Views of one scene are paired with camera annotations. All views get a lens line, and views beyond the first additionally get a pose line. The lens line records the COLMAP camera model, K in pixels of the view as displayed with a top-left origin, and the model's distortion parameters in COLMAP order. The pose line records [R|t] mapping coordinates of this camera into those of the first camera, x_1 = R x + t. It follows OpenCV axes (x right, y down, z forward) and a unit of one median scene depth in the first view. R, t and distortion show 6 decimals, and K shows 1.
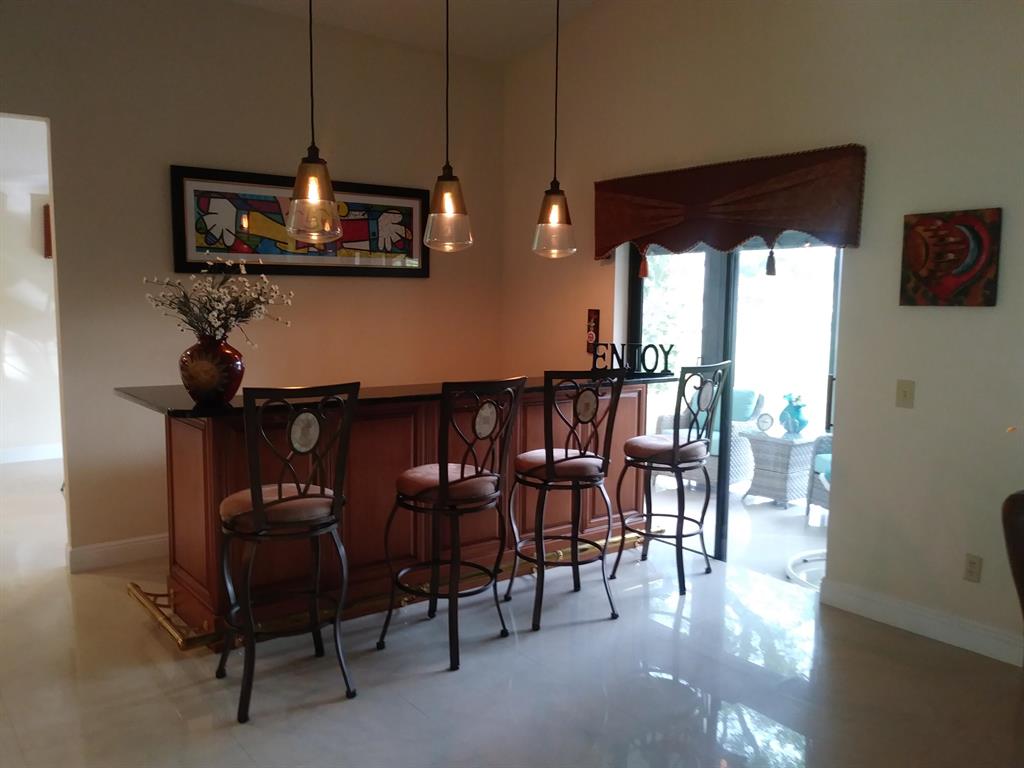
lens RADIAL K [[754.8, 0, 511.6], [0, 754.8, 402.3], [0, 0, 1]] dist [-0.000157, -0.070610]
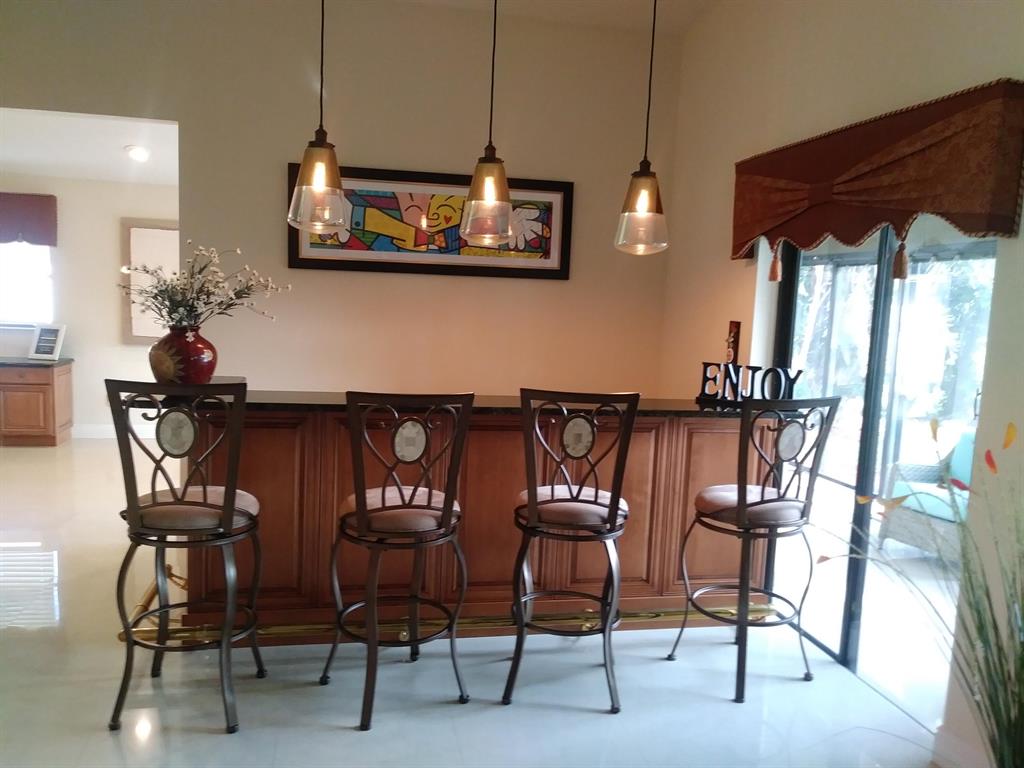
lens RADIAL K [[754.8, 0, 511.6], [0, 754.8, 402.3], [0, 0, 1]] dist [-0.000157, -0.070610]
pose [[0.909508, 0.083565, -0.407200, 0.276591], [-0.089331, 0.995990, 0.004869, -0.022899], [0.405974, 0.031947, 0.913326, 0.199503]]
